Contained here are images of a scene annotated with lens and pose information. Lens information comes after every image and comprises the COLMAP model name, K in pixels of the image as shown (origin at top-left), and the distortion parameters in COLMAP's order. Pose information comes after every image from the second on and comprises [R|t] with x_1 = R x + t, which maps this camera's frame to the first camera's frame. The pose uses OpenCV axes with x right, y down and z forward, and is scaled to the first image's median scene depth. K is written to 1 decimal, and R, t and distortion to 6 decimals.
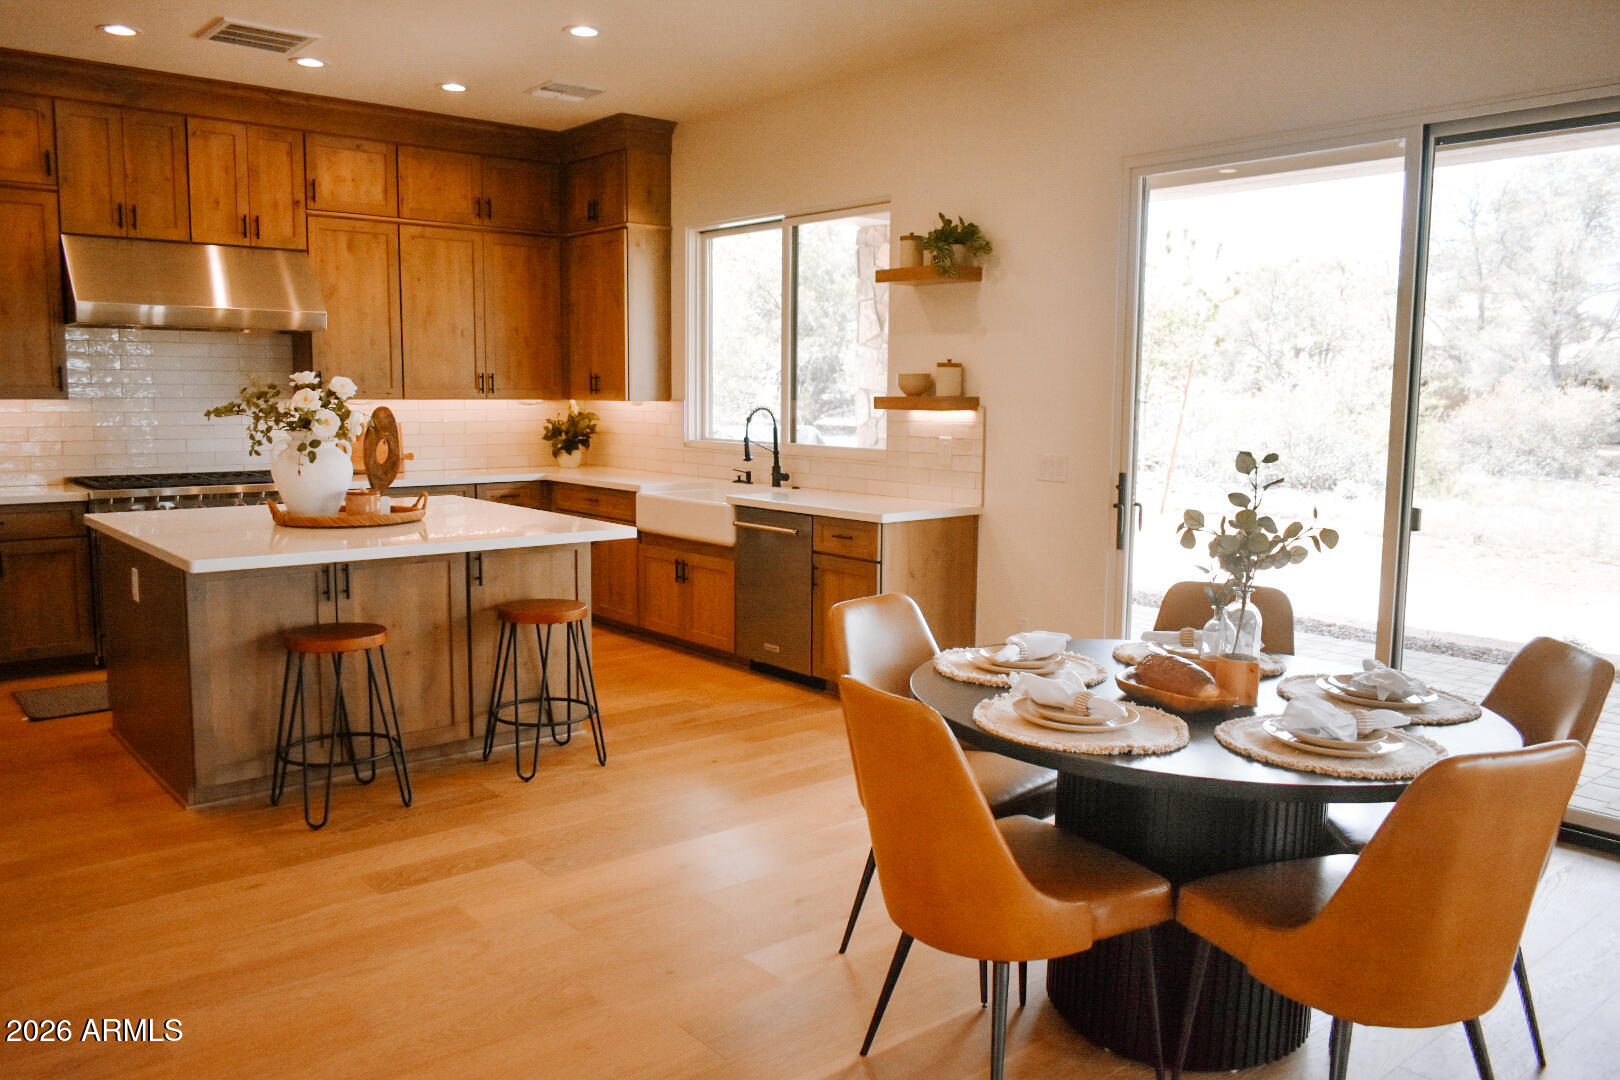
lens RADIAL K [[1245.9, 0, 821.2], [0, 1245.9, 540.3], [0, 0, 1]] dist [-0.022703, 0.010891]
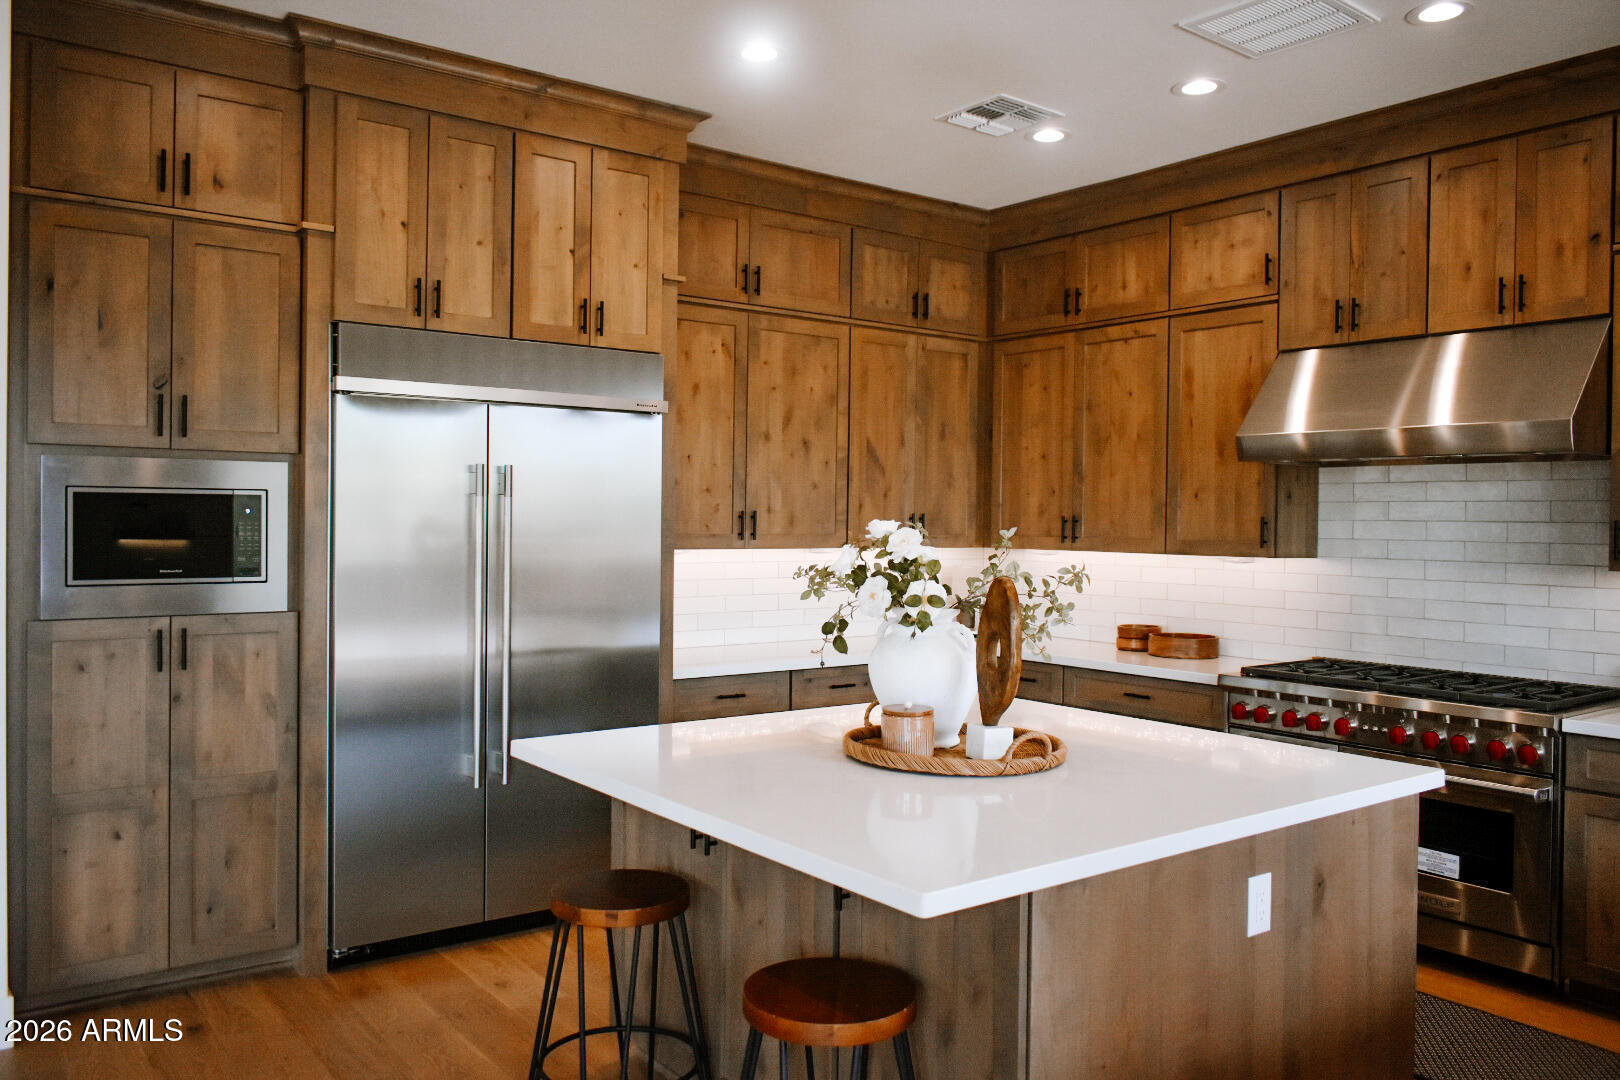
lens RADIAL K [[1245.9, 0, 812.0], [0, 1245.9, 528.3], [0, 0, 1]] dist [-0.022703, 0.010891]
pose [[-0.061958, -0.001526, -0.998078, 0.185068], [-0.134271, 0.990921, 0.006821, -0.090403], [0.989006, 0.134435, -0.061601, 0.691064]]
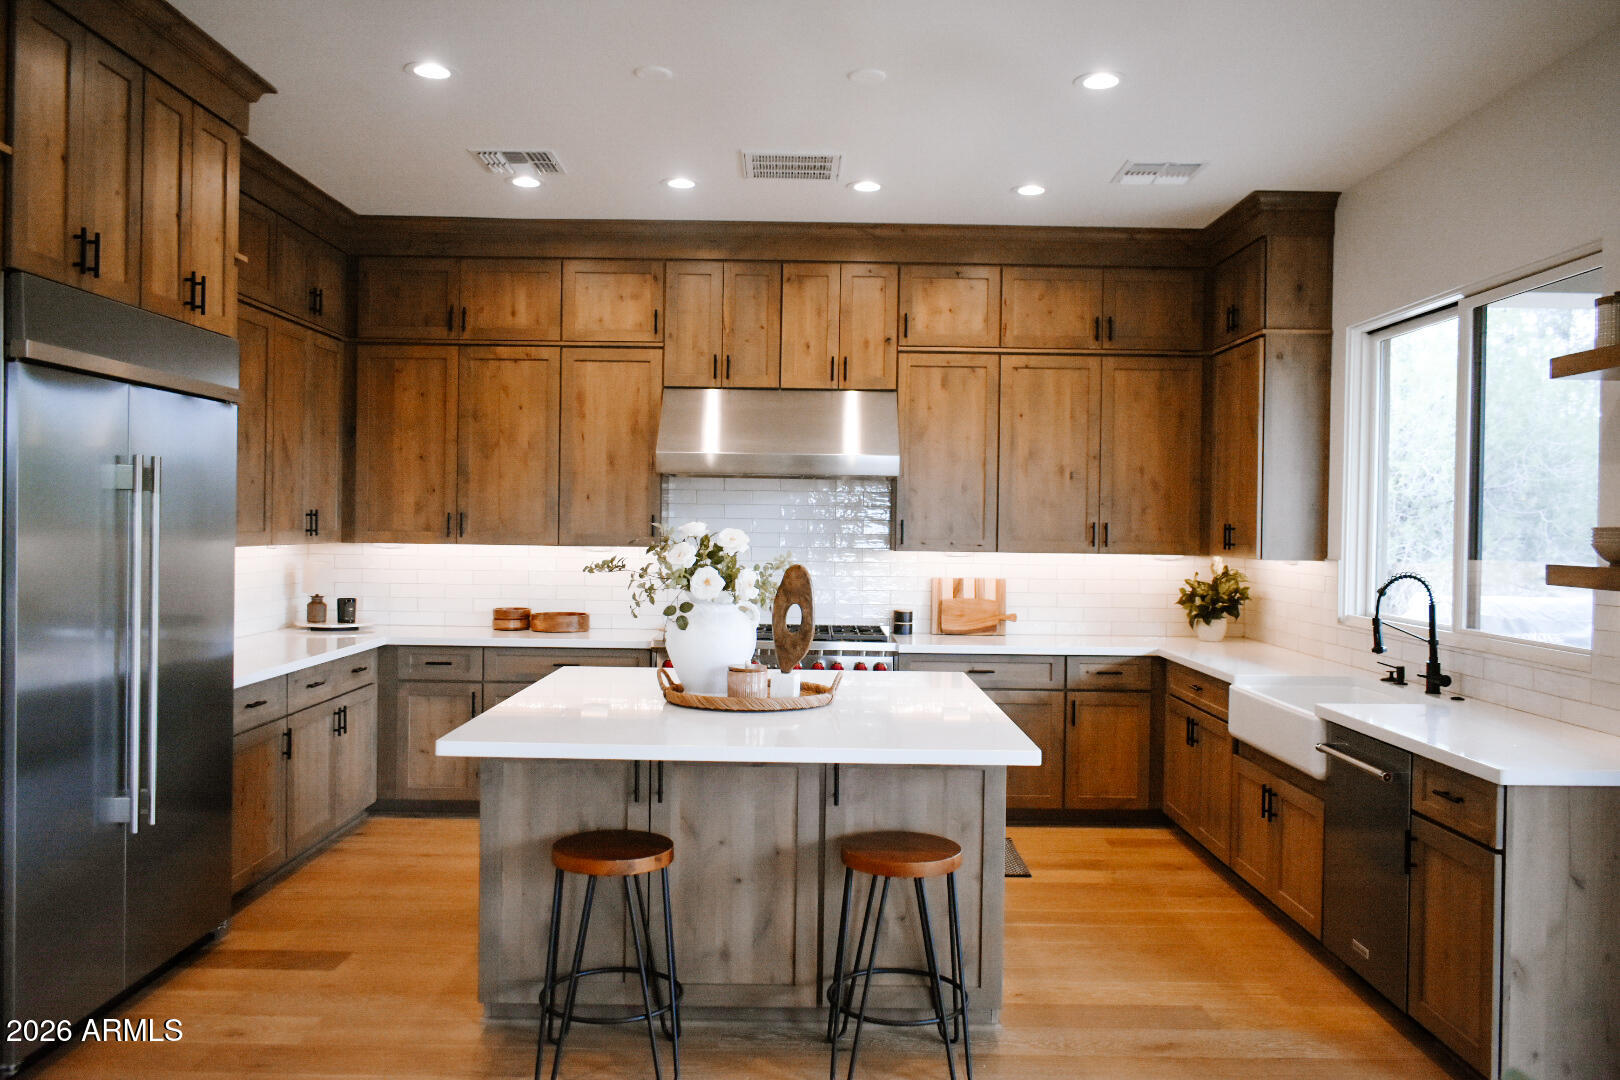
lens RADIAL K [[1245.9, 0, 816.3], [0, 1245.9, 540.3], [0, 0, 1]] dist [-0.022703, 0.010891]
pose [[0.764240, 0.011303, -0.644832, 0.139181], [-0.086053, 0.992693, -0.084587, -0.040292], [0.639165, 0.120135, 0.759629, 0.277014]]
